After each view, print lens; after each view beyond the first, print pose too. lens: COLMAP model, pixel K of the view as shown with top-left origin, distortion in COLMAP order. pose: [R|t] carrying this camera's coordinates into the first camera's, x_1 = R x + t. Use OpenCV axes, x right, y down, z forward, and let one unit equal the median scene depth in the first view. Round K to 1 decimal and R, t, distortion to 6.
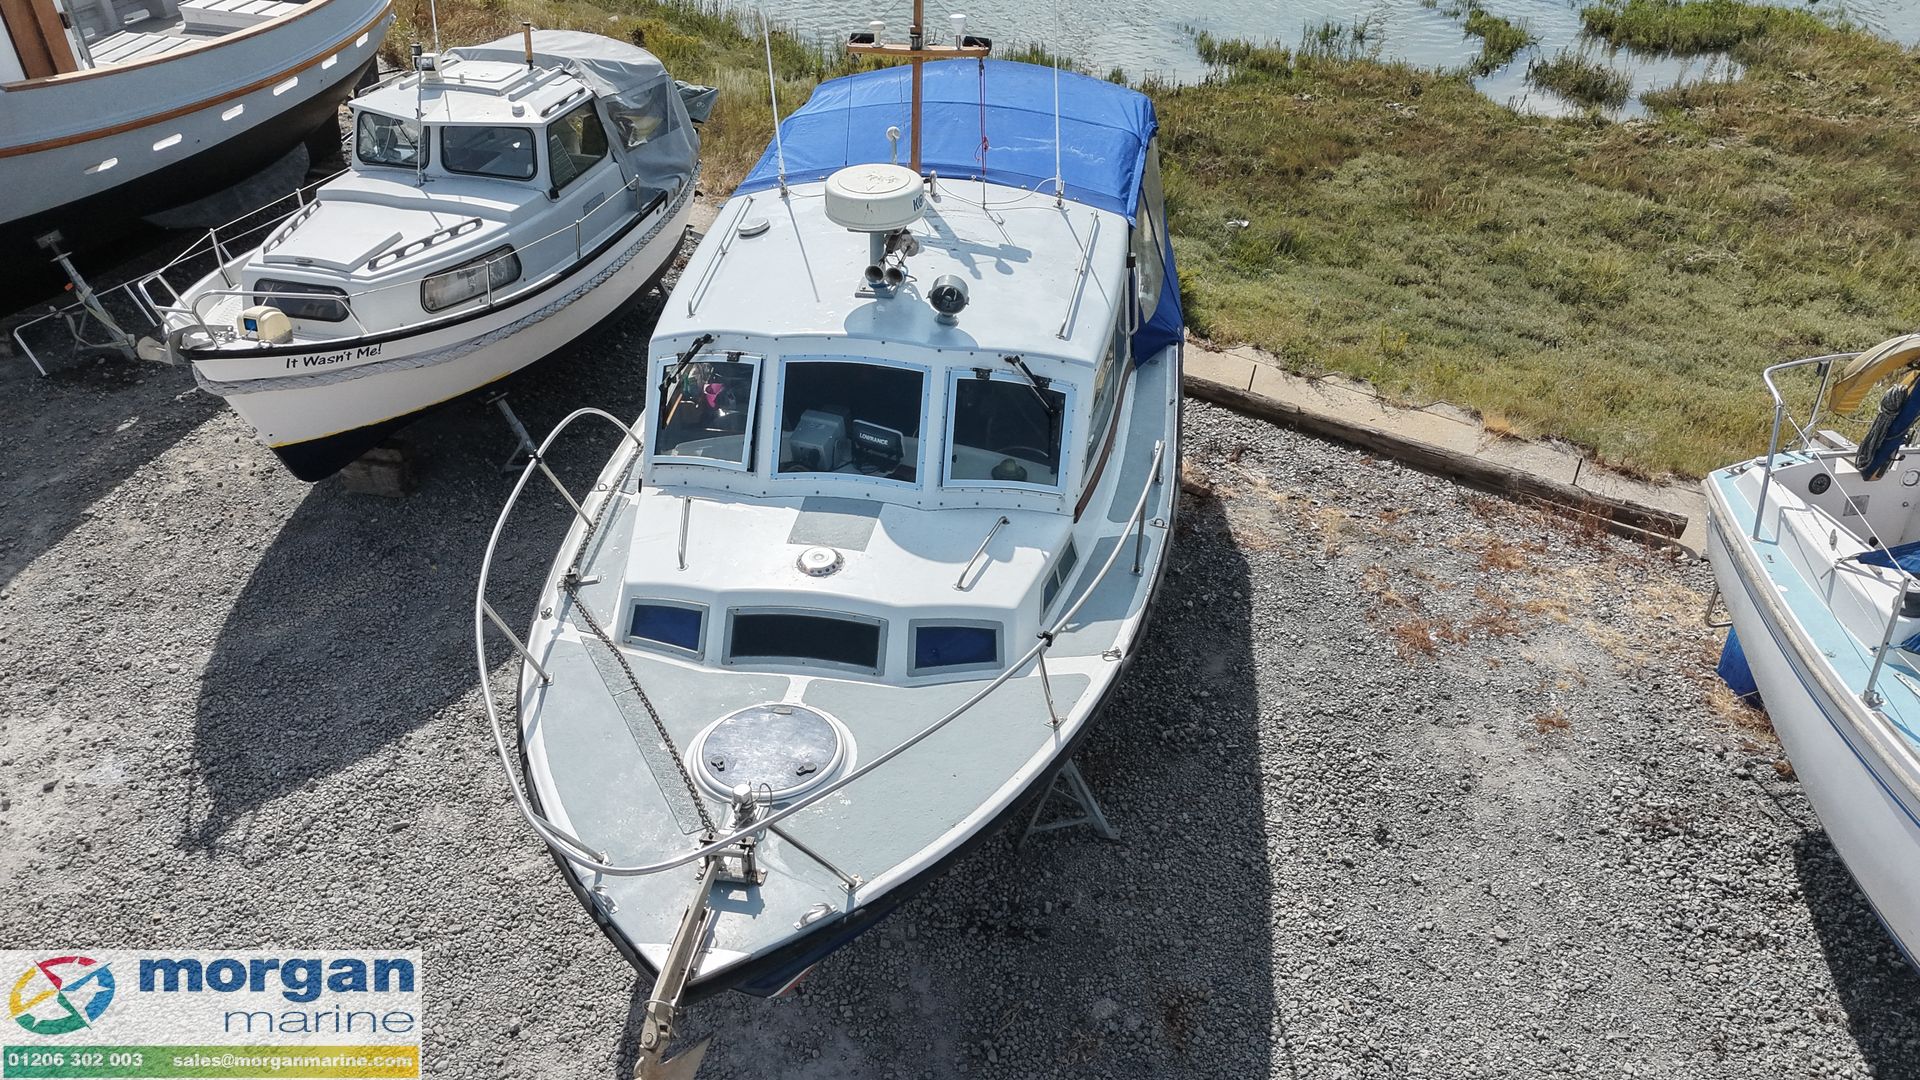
lens RADIAL K [[1416.6, 0, 954.1], [0, 1416.6, 542.9], [0, 0, 1]] dist [0.054371, -0.044469]
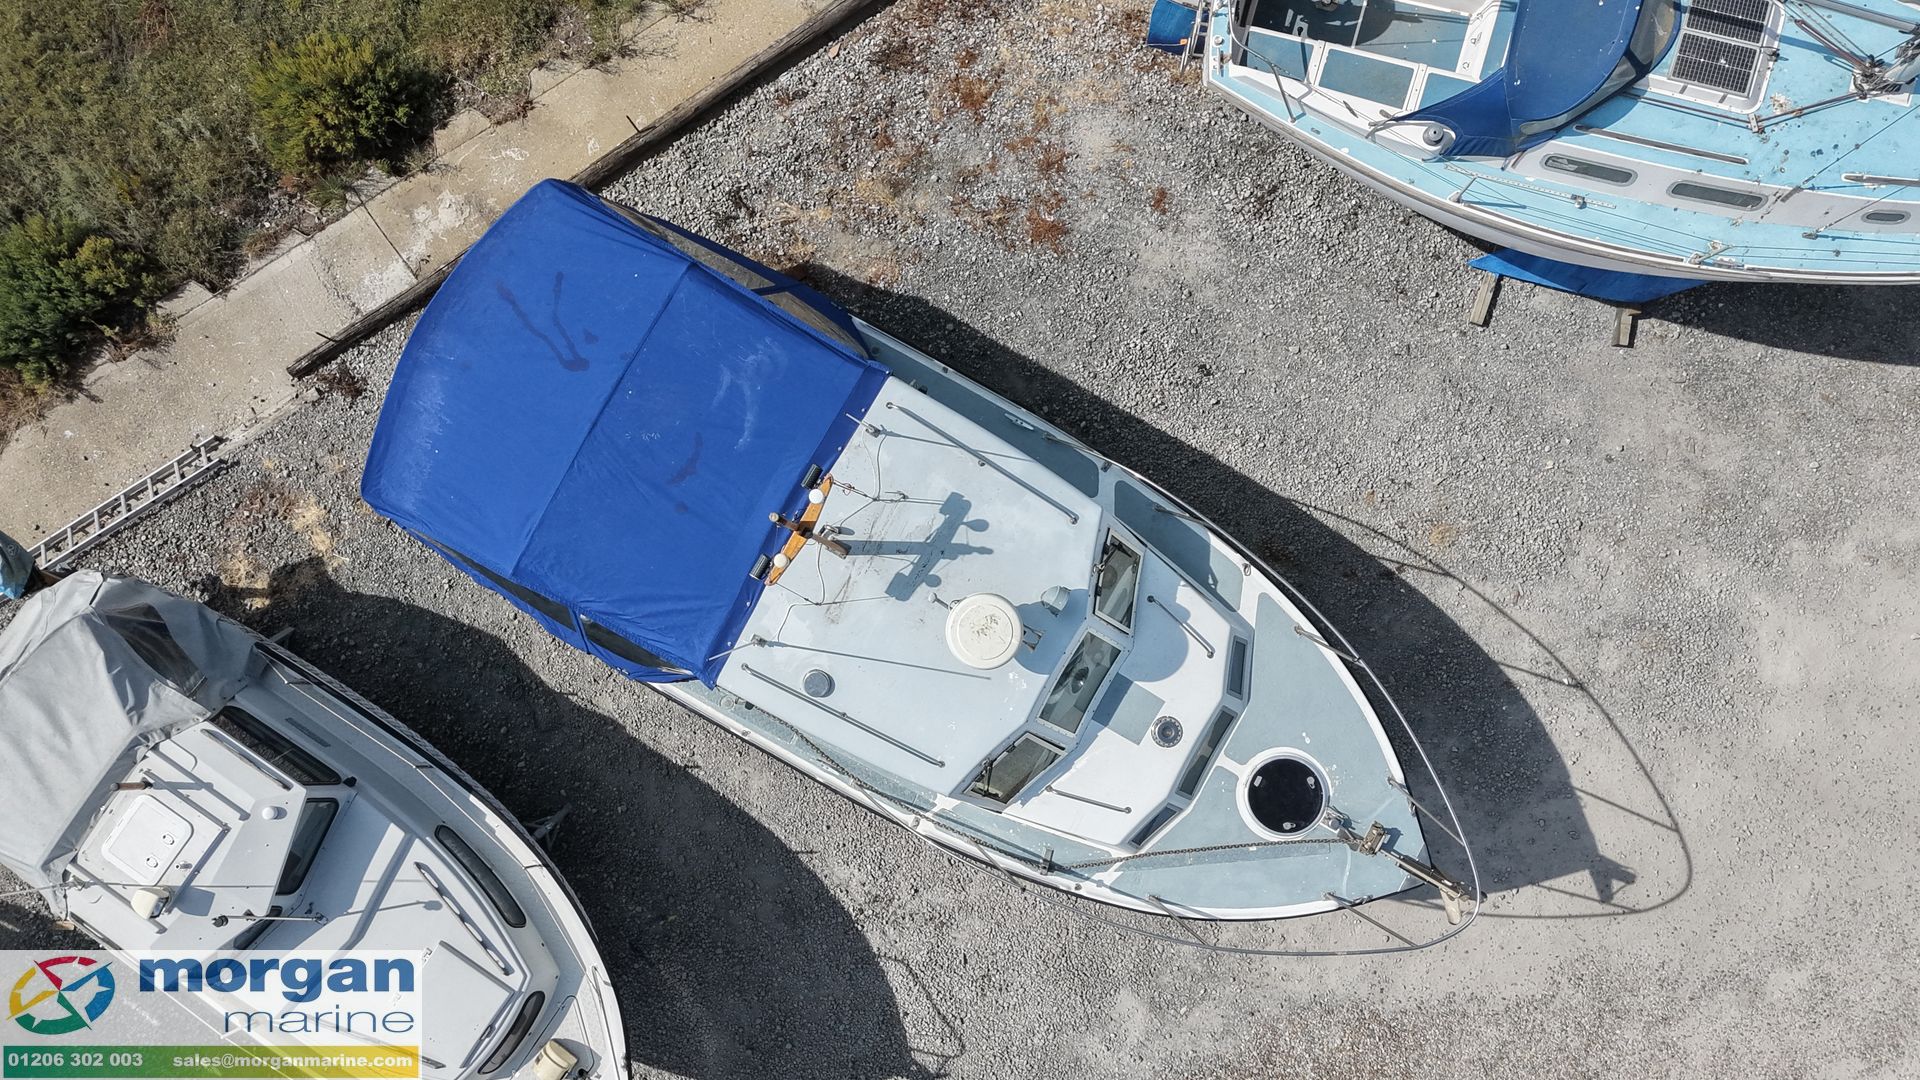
lens RADIAL K [[1416.6, 0, 959.8], [0, 1416.6, 547.1], [0, 0, 1]] dist [0.054371, -0.044469]
pose [[0.357339, -0.933348, 0.034221, -0.030655], [0.529444, 0.232614, 0.815831, -1.145750], [-0.769414, -0.273410, 0.577277, 0.248565]]
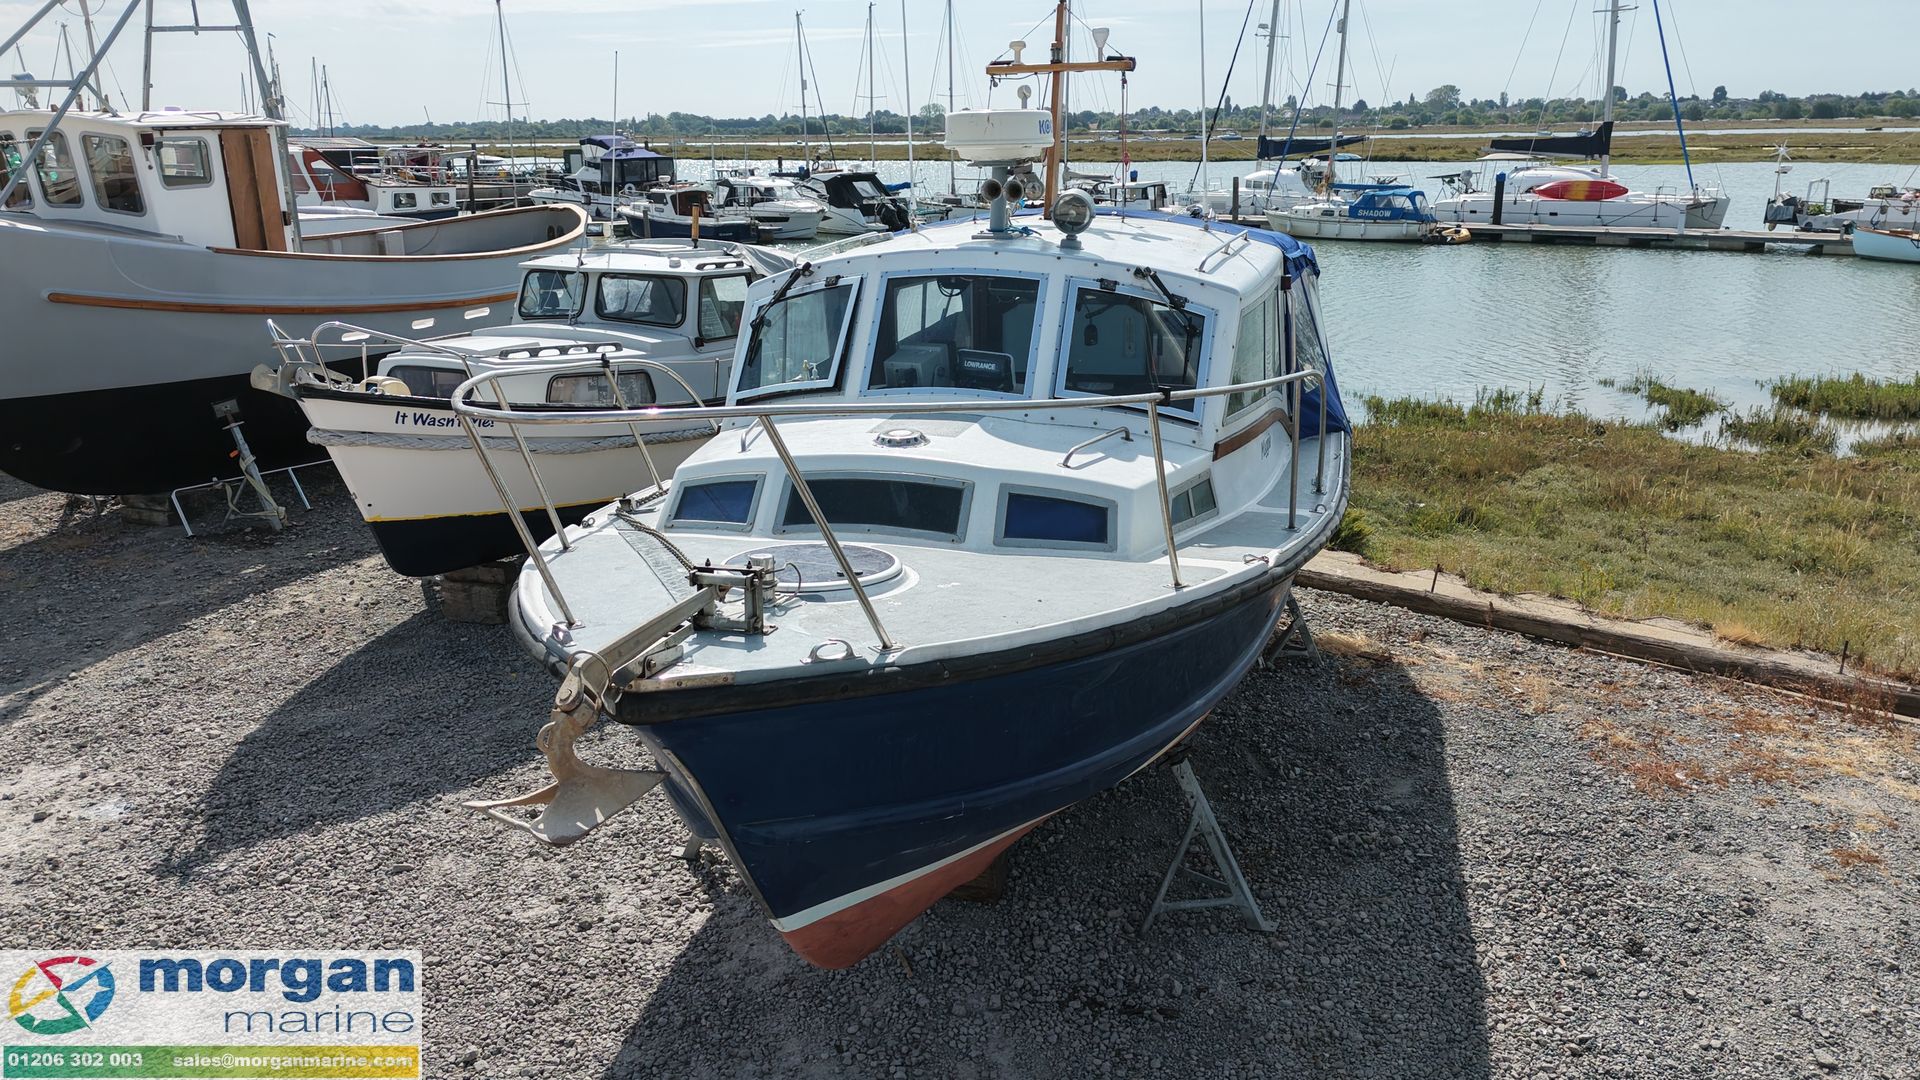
lens RADIAL K [[1416.6, 0, 953.7], [0, 1416.6, 540.0], [0, 0, 1]] dist [0.054371, -0.044469]
pose [[0.991595, 0.029257, -0.126029, 0.034262], [-0.069393, 0.942402, -0.327206, 0.269122], [0.109197, 0.333201, 0.936511, 0.184560]]
